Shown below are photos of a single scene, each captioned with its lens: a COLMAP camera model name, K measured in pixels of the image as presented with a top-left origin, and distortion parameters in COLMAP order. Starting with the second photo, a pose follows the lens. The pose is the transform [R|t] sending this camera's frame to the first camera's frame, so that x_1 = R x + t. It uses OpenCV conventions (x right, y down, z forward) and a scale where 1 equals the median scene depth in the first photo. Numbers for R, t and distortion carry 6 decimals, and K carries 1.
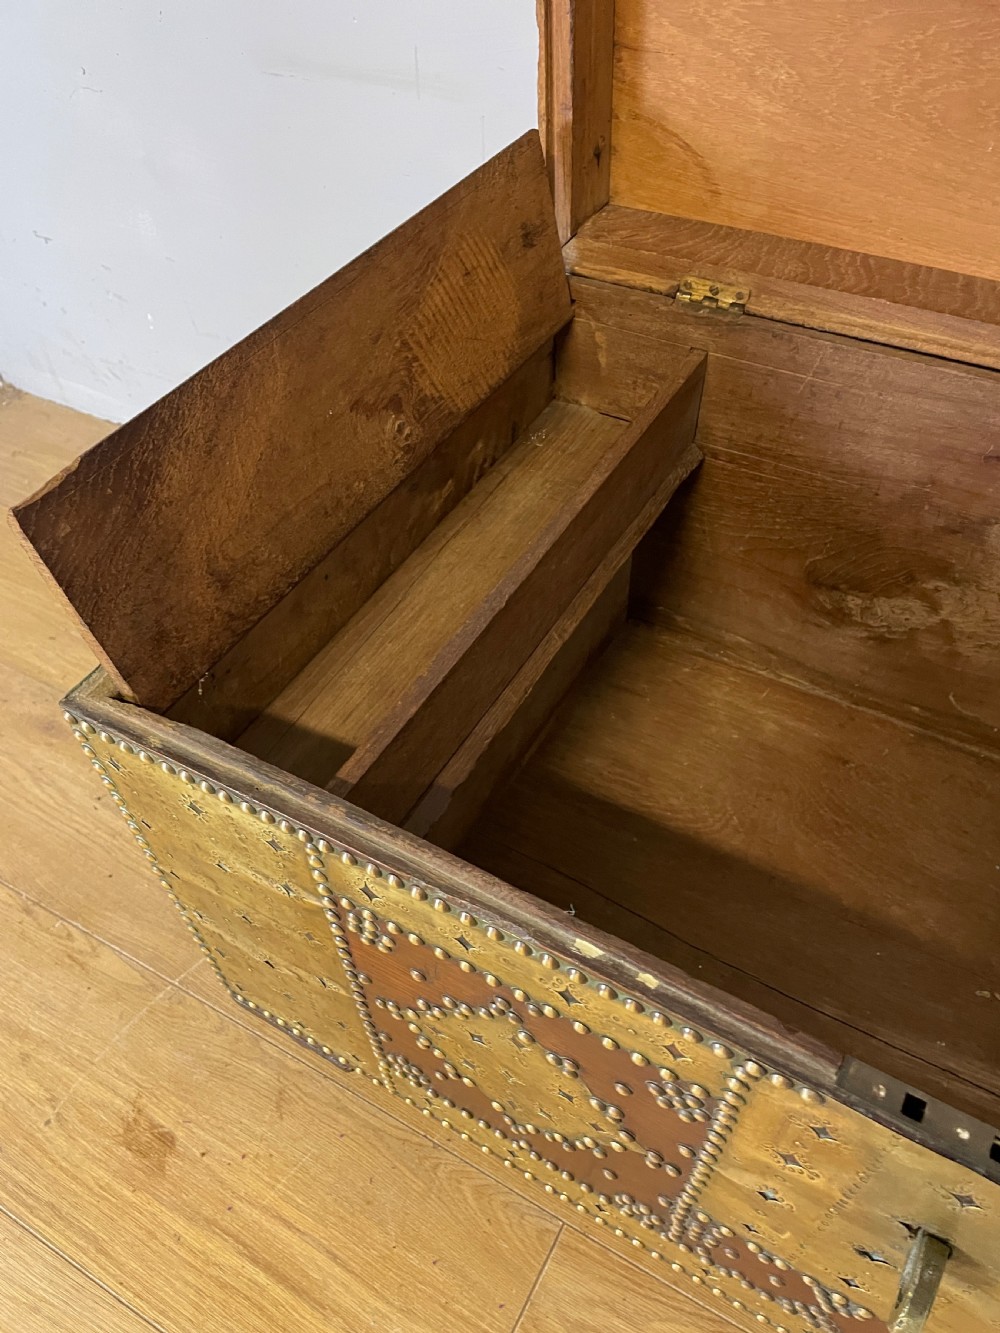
lens RADIAL K [[1008.4, 0, 503.0], [0, 1008.4, 661.9], [0, 0, 1]] dist [0.093370, -0.115201]
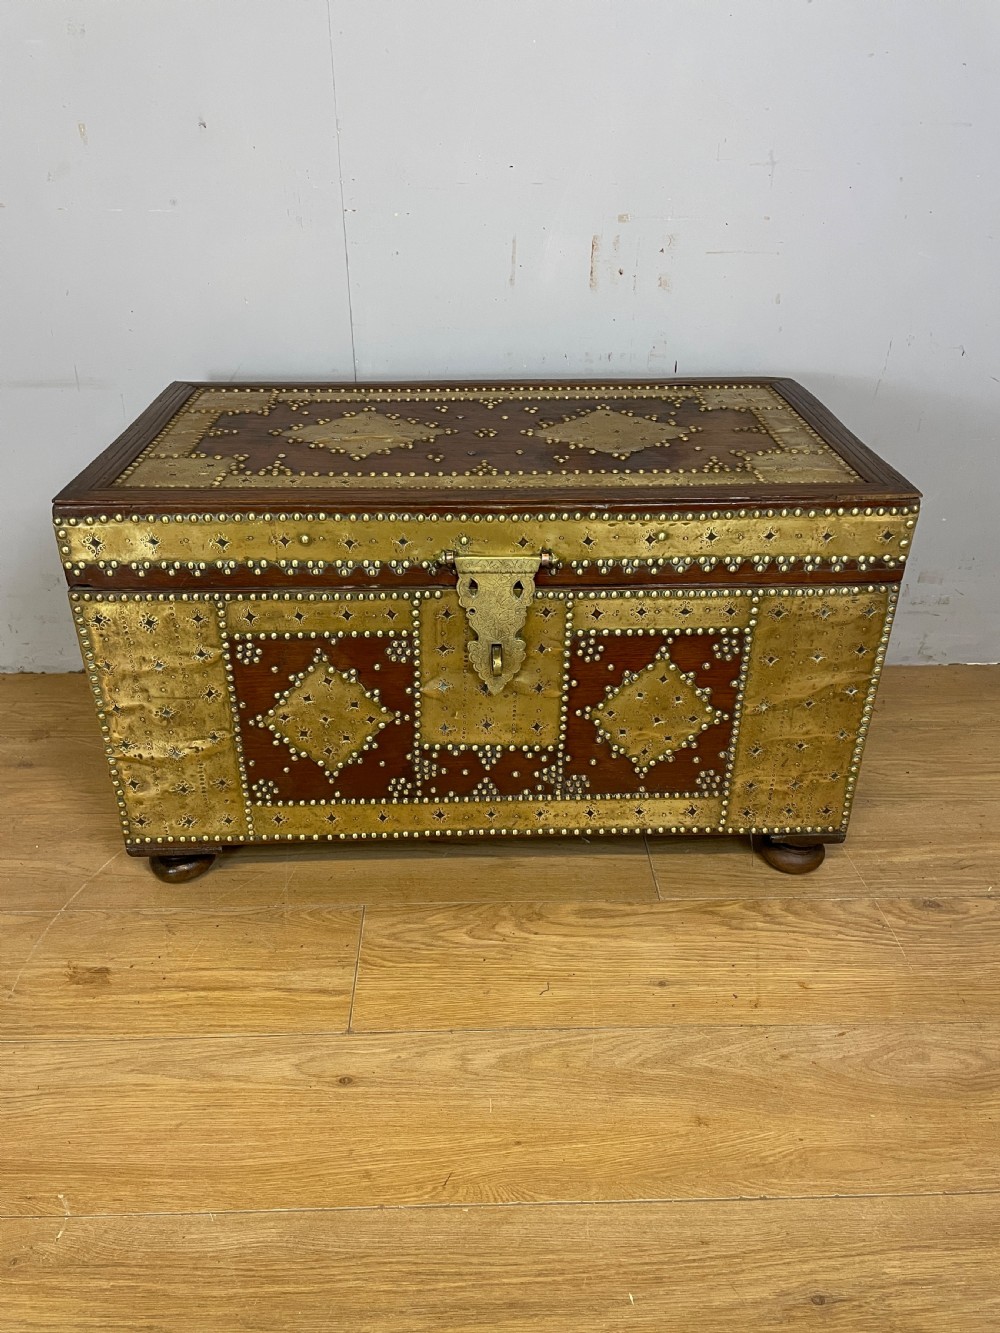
lens RADIAL K [[1008.4, 0, 502.7], [0, 1008.4, 658.6], [0, 0, 1]] dist [0.093370, -0.115201]
pose [[0.853349, -0.206310, 0.478781, -0.464317], [0.362236, 0.895114, -0.259916, 0.677793], [-0.374940, 0.395231, 0.838578, -0.672190]]
